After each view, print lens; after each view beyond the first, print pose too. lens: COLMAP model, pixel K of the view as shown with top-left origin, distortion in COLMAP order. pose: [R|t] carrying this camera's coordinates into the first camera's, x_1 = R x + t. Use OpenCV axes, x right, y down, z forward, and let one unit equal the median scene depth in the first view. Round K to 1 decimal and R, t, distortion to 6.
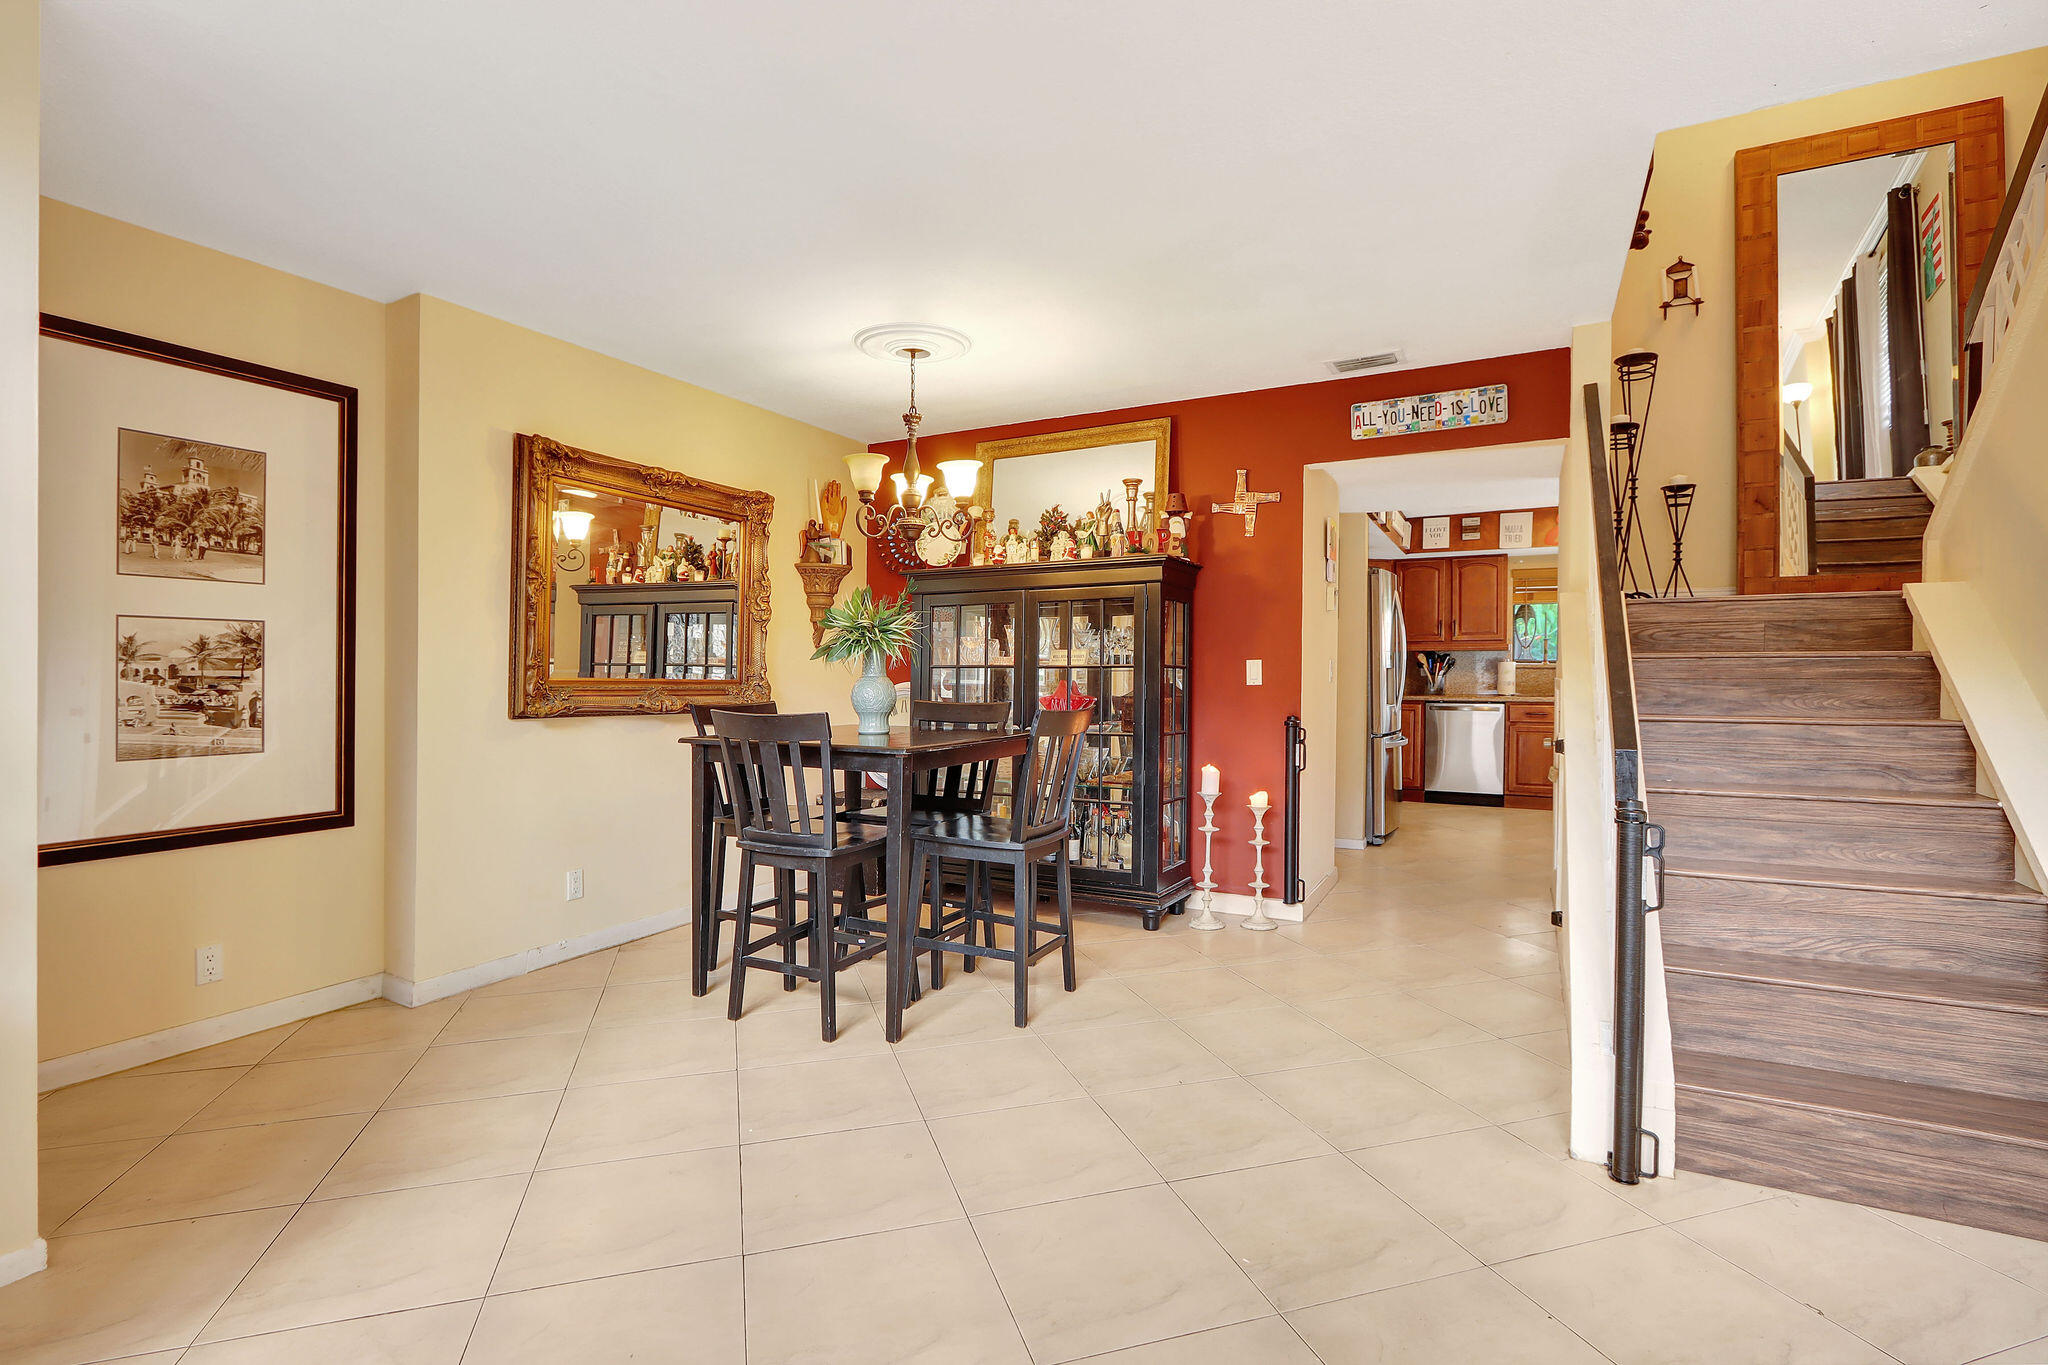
lens RADIAL K [[968.0, 0, 1025.0], [0, 968.0, 670.3], [0, 0, 1]] dist [-0.000811, -0.000105]
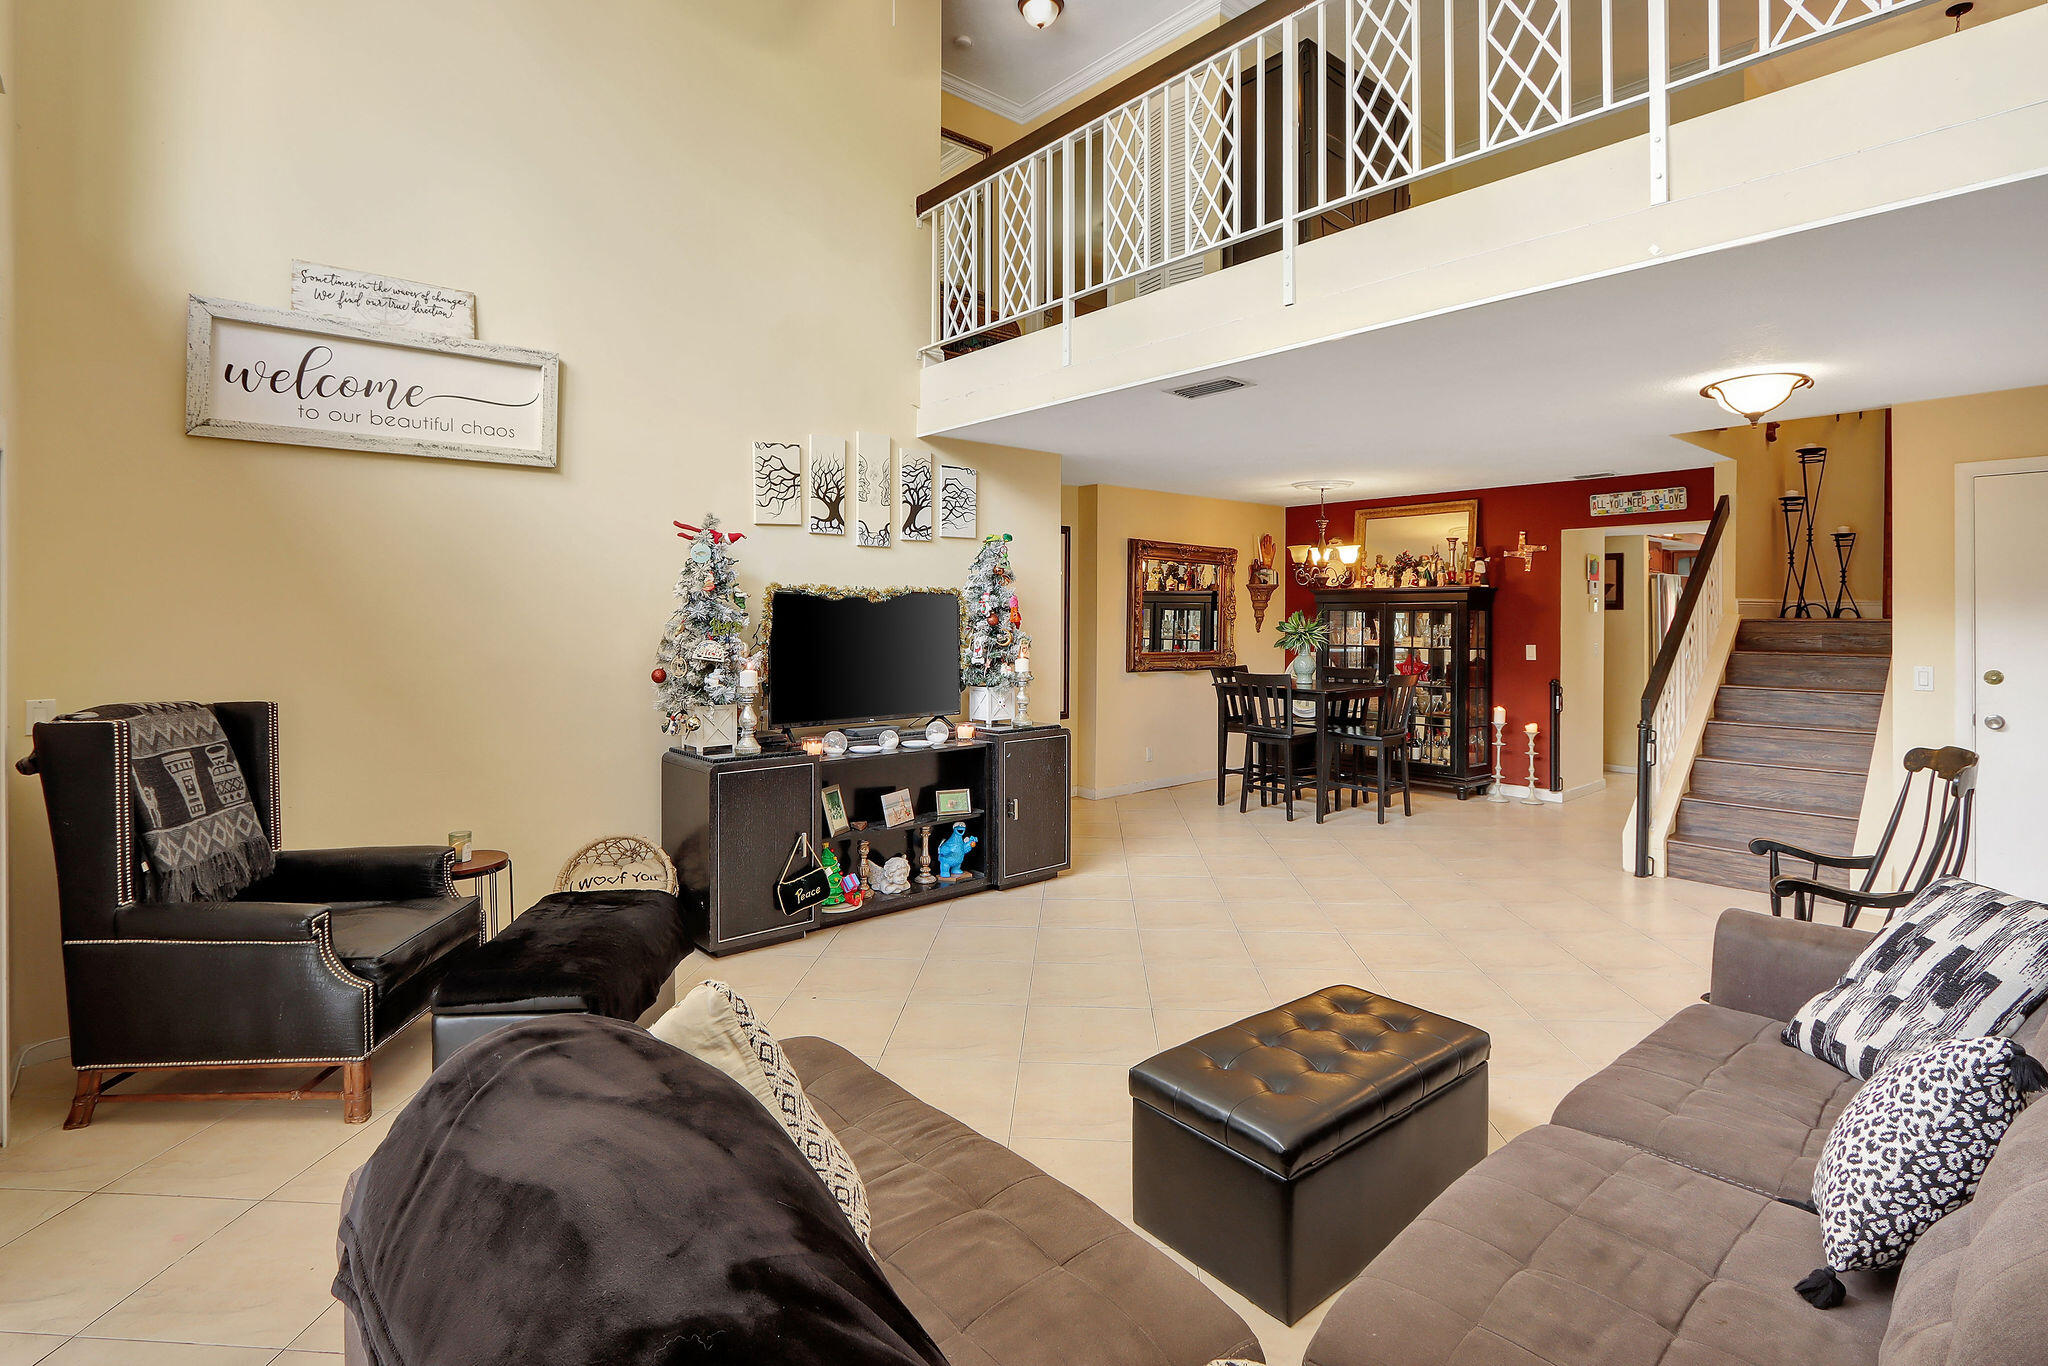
lens RADIAL K [[1011.8, 0, 1026.1], [0, 1011.8, 598.6], [0, 0, 1]] dist [-0.002032, -0.000475]
pose [[0.936801, -0.002846, -0.349850, 0.031967], [-0.002268, 0.999897, -0.014207, -0.066390], [0.349854, 0.014102, 0.936698, -0.969836]]
